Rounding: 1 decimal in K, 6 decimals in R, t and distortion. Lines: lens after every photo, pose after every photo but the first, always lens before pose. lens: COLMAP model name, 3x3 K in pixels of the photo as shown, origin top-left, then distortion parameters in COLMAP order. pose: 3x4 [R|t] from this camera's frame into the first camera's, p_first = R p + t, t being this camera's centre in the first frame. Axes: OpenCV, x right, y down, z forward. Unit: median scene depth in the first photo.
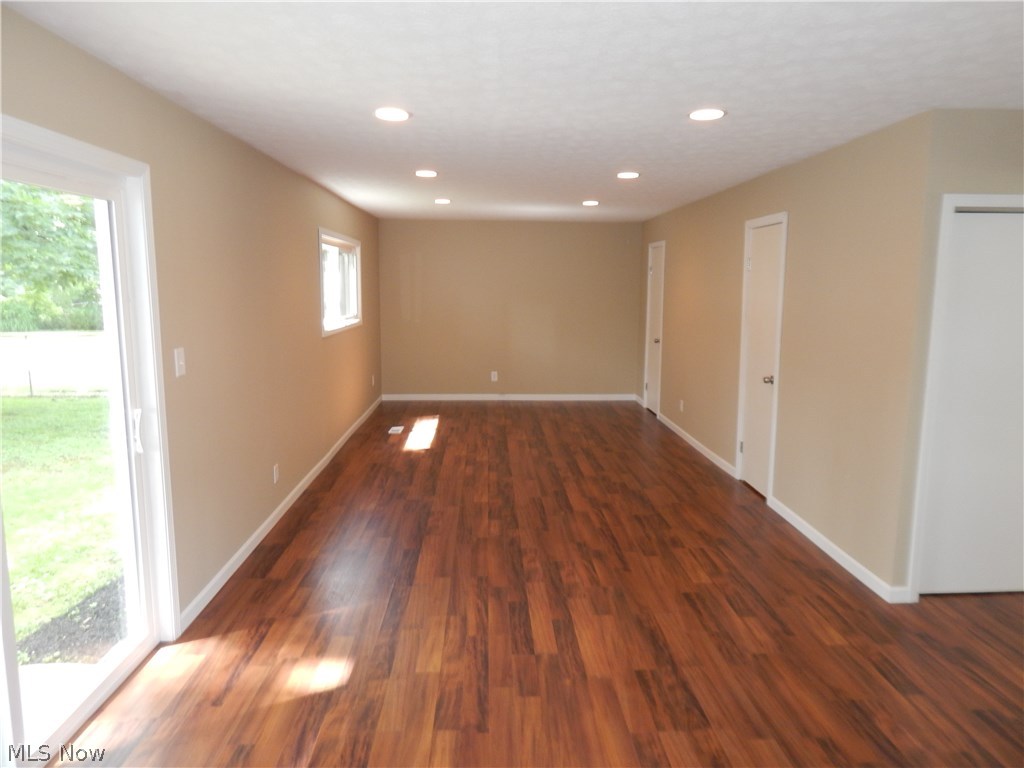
lens RADIAL K [[675.4, 0, 512.0], [0, 675.4, 384.0], [0, 0, 1]] dist [-0.003797, 0.001975]
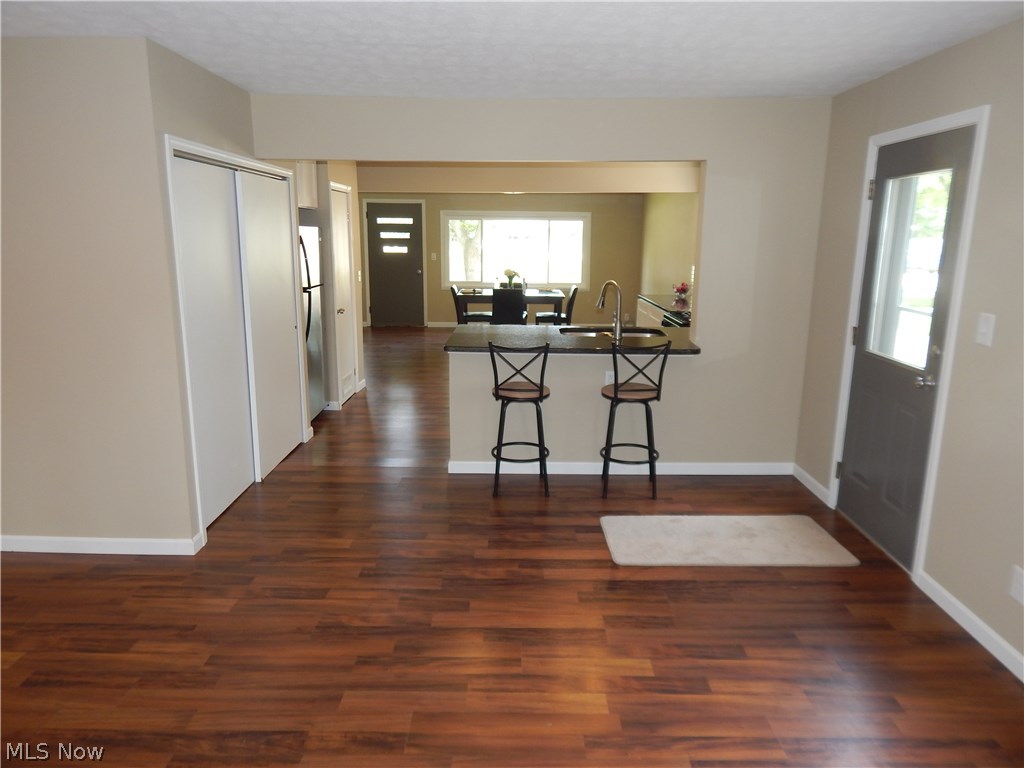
lens RADIAL K [[675.4, 0, 512.0], [0, 675.4, 384.0], [0, 0, 1]] dist [-0.003797, 0.001975]
pose [[0.048598, -0.222510, 0.973718, -0.394286], [0.131994, 0.967751, 0.214559, -0.084446], [-0.990058, 0.118098, 0.076401, 0.506584]]
